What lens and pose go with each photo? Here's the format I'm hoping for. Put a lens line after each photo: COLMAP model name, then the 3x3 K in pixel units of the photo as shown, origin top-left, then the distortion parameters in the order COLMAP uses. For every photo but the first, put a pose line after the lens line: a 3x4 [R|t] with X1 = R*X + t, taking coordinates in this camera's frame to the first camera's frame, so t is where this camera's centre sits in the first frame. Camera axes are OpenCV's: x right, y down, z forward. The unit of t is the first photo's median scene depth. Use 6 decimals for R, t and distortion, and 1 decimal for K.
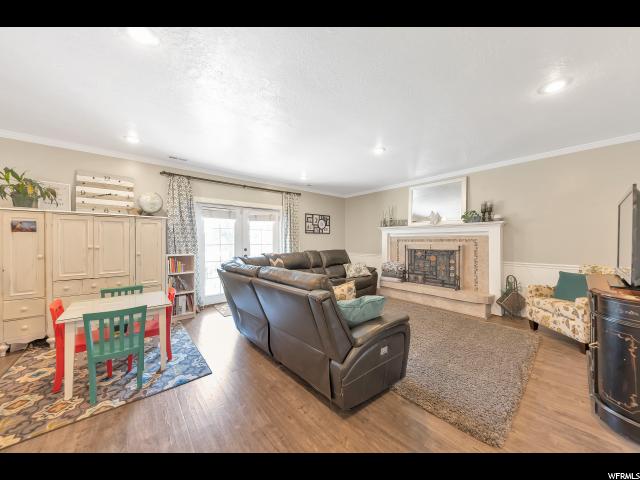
lens RADIAL K [[221.8, 0, 317.8], [0, 221.8, 242.9], [0, 0, 1]] dist [0.002246, -0.000090]
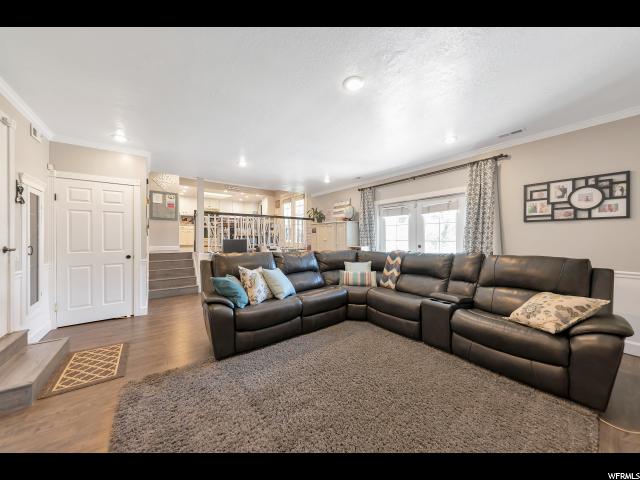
lens RADIAL K [[221.8, 0, 318.2], [0, 221.8, 236.6], [0, 0, 1]] dist [0.002246, -0.000090]
pose [[-0.073000, 0.009562, -0.997286, 0.645497], [0.000295, 0.999954, 0.009566, -0.019533], [0.997332, 0.000404, -0.072999, 0.690893]]
